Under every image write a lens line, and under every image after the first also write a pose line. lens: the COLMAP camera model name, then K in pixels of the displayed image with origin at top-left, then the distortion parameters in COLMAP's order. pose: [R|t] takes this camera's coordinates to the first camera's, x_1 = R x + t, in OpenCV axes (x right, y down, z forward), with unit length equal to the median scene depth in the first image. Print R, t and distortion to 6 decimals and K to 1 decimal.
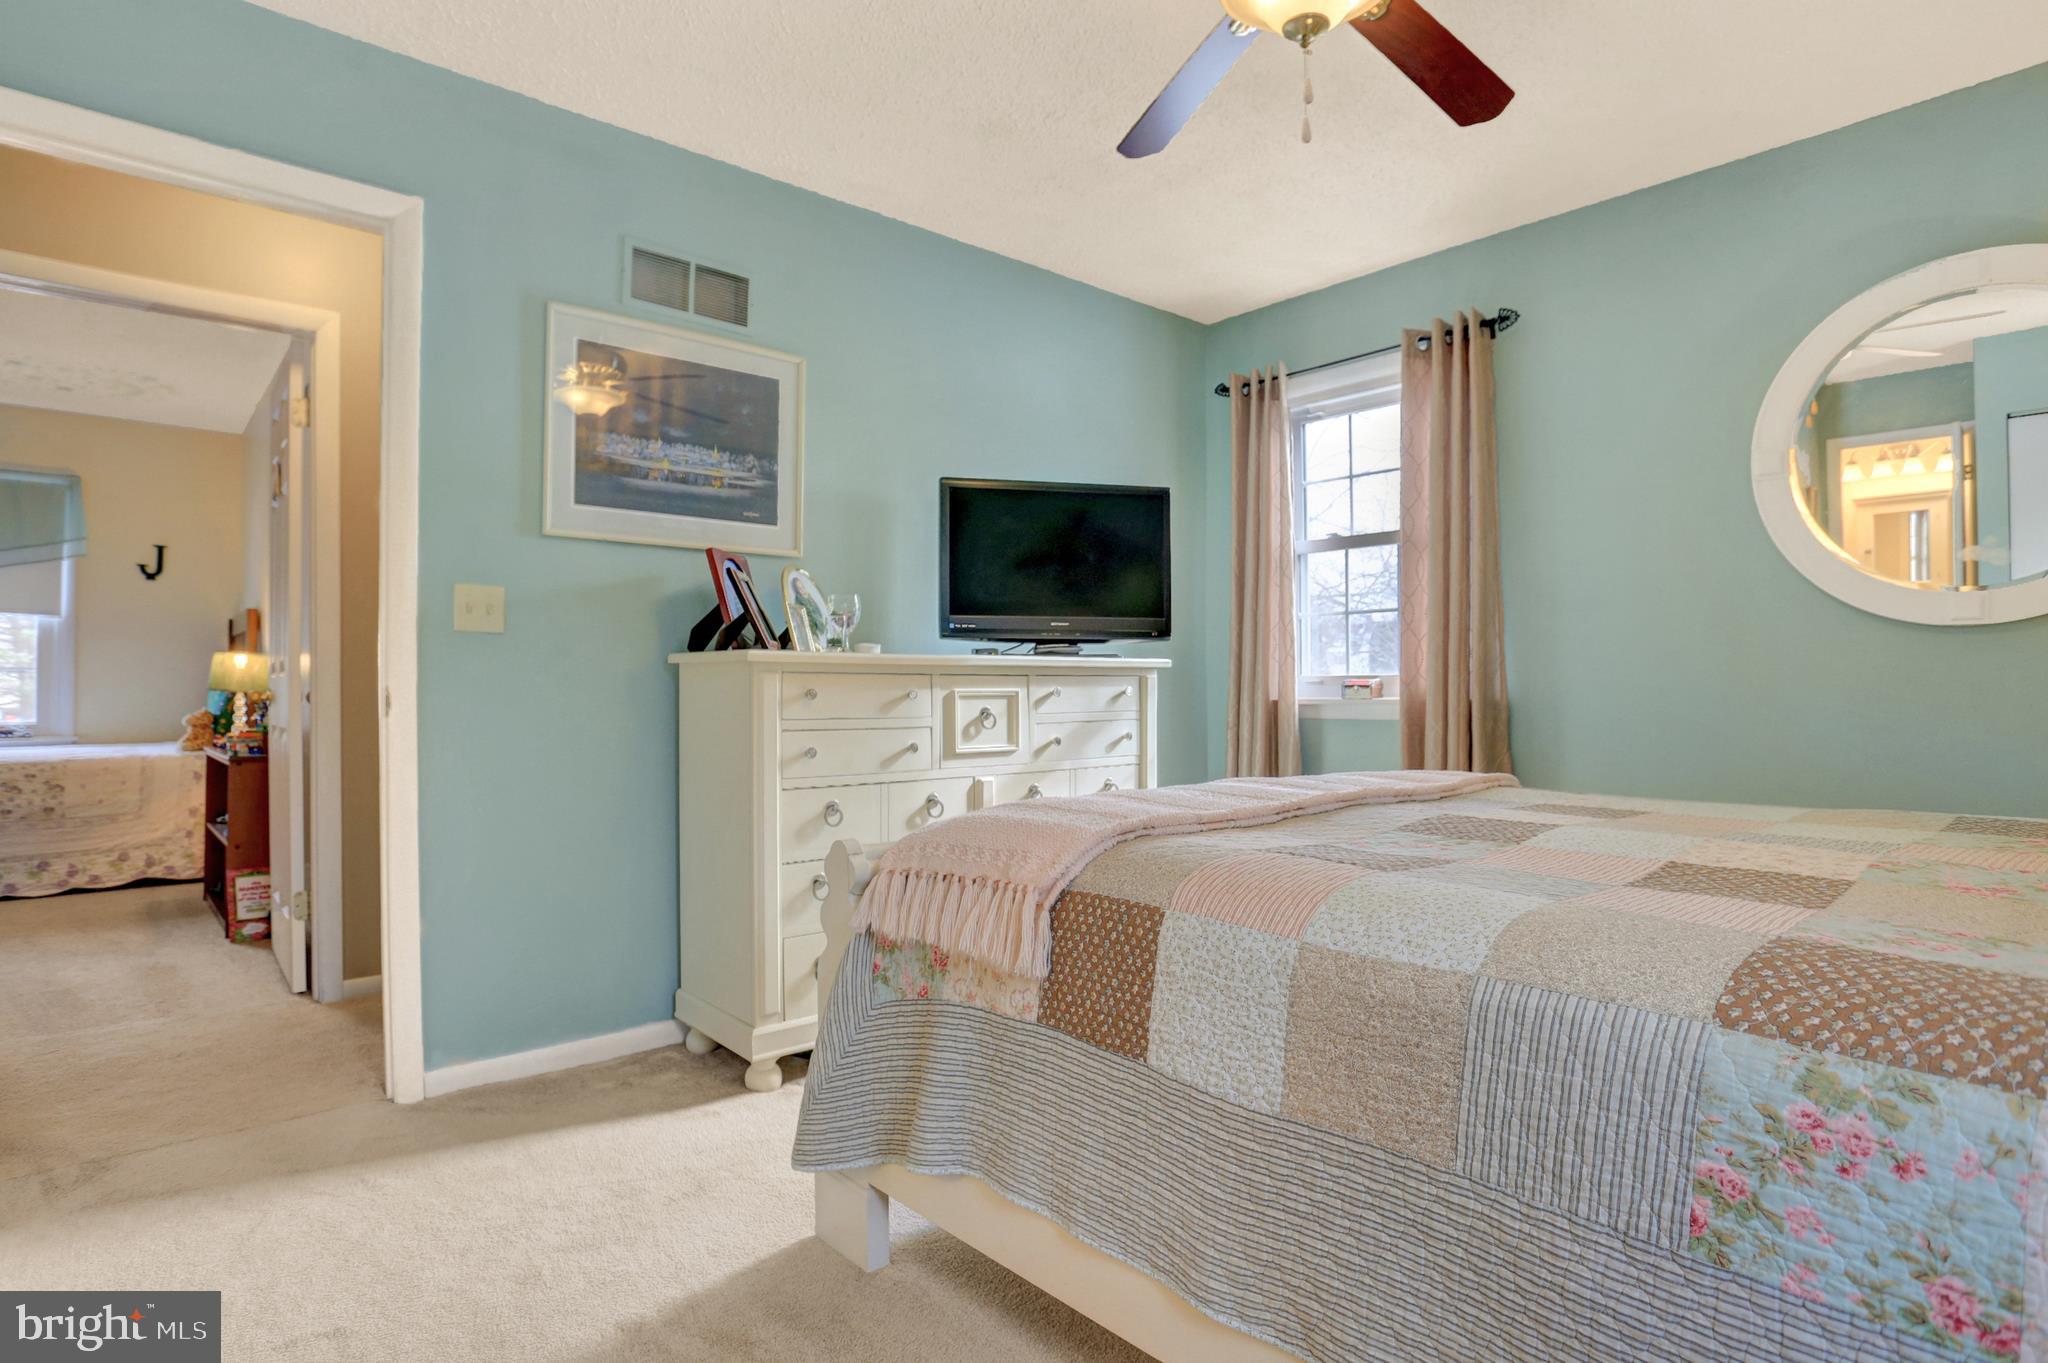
lens RADIAL K [[1088.3, 0, 1024.0], [0, 1088.3, 681.5], [0, 0, 1]] dist [-0.065870, 0.028689]
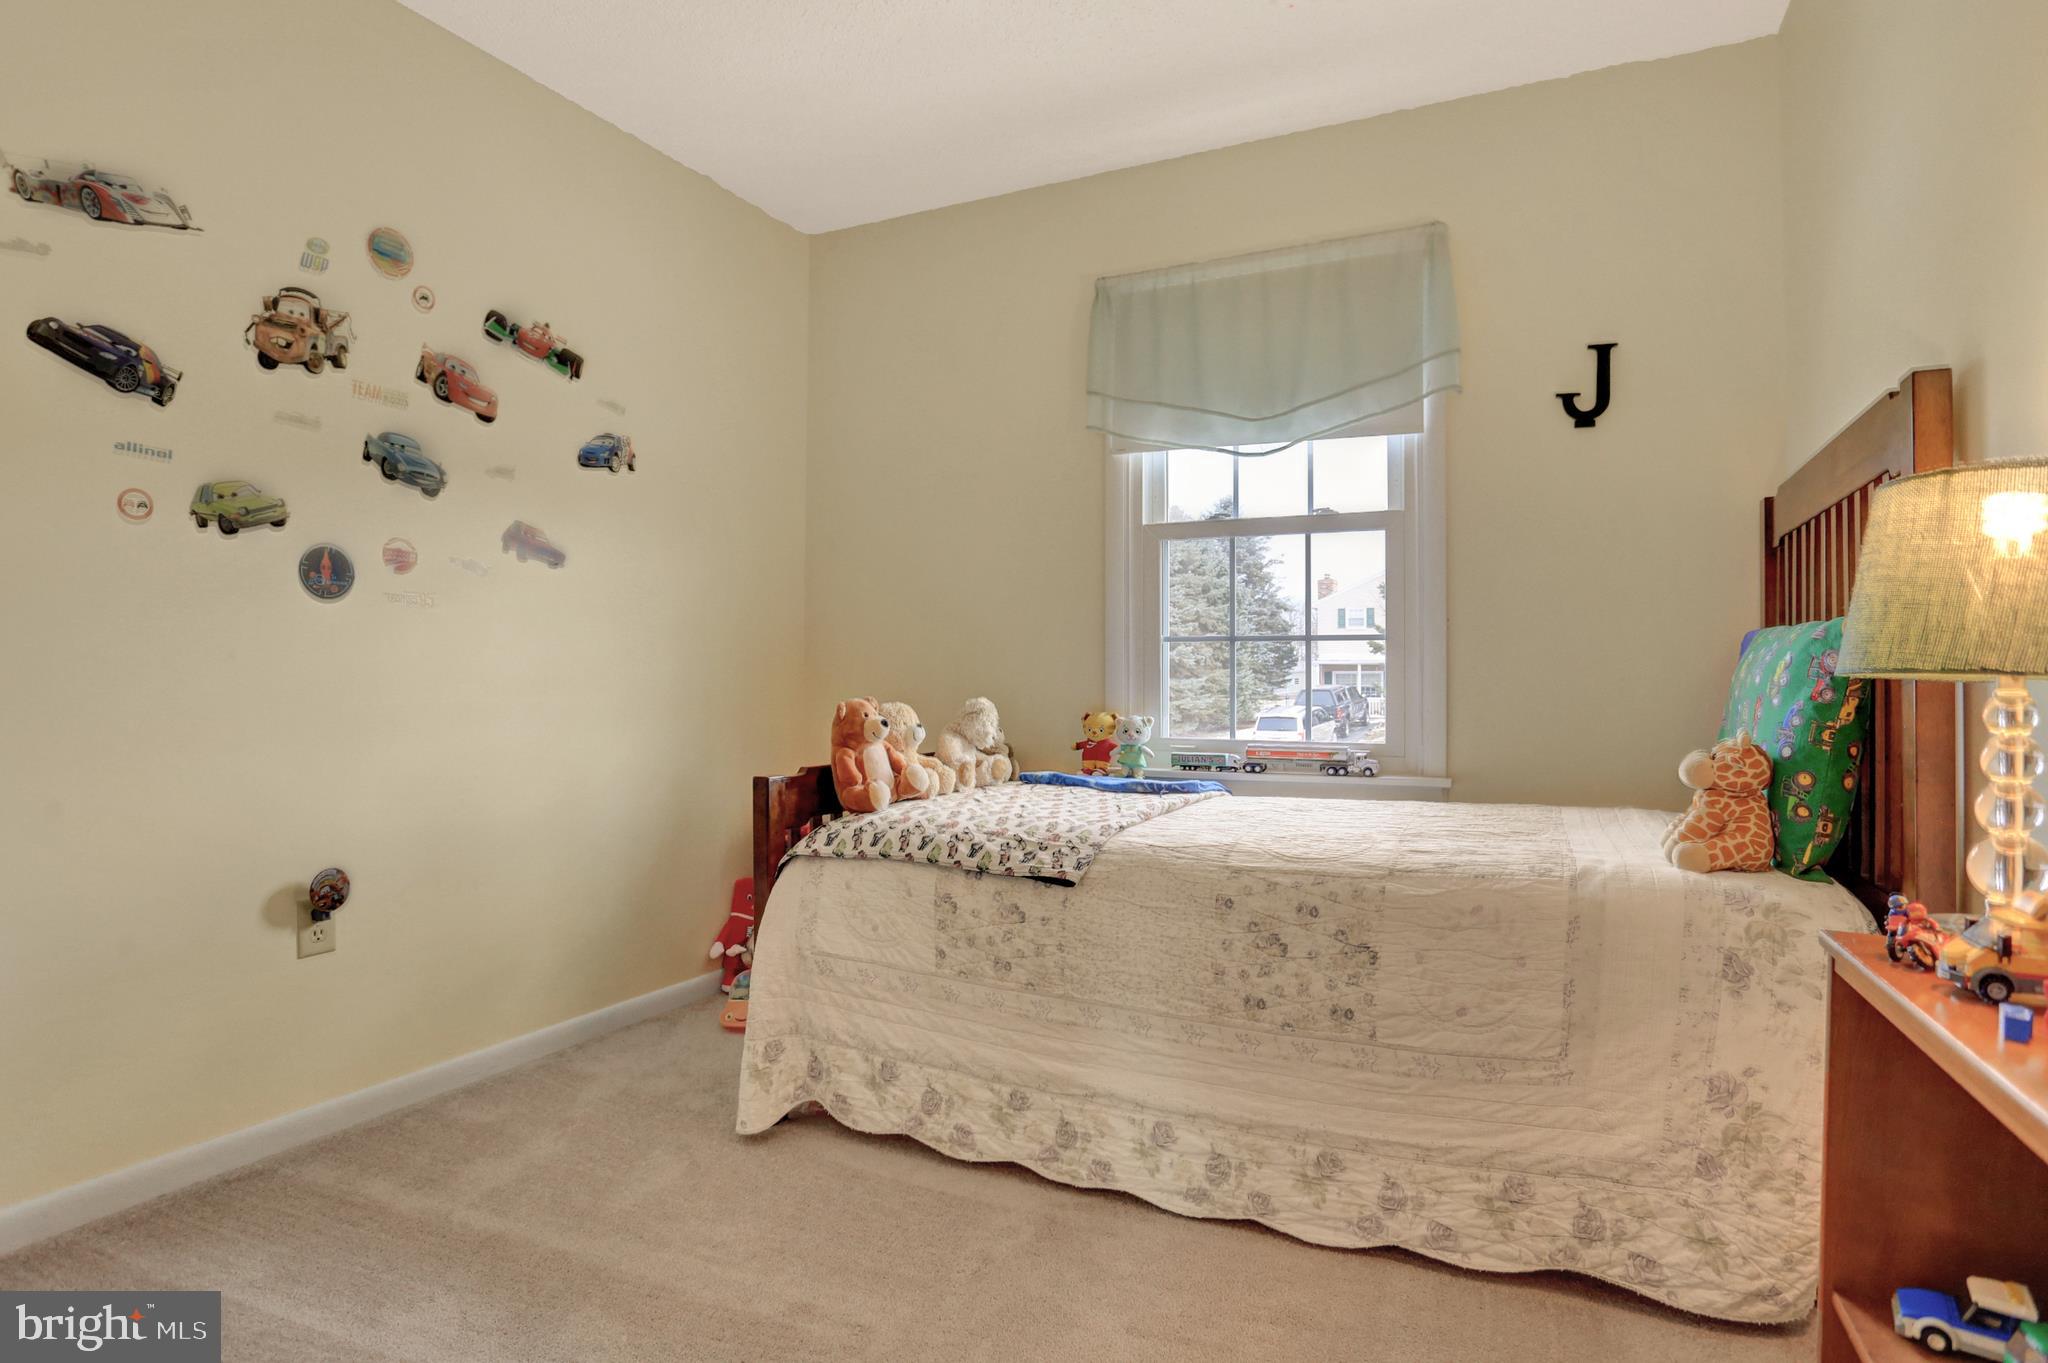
lens RADIAL K [[1088.3, 0, 1024.0], [0, 1088.3, 681.5], [0, 0, 1]] dist [-0.065870, 0.028689]
pose [[0.394904, 0.005228, -0.918707, -0.606798], [0.005988, 0.999948, 0.008264, 0.005660], [0.918703, -0.008765, 0.394852, 0.721432]]
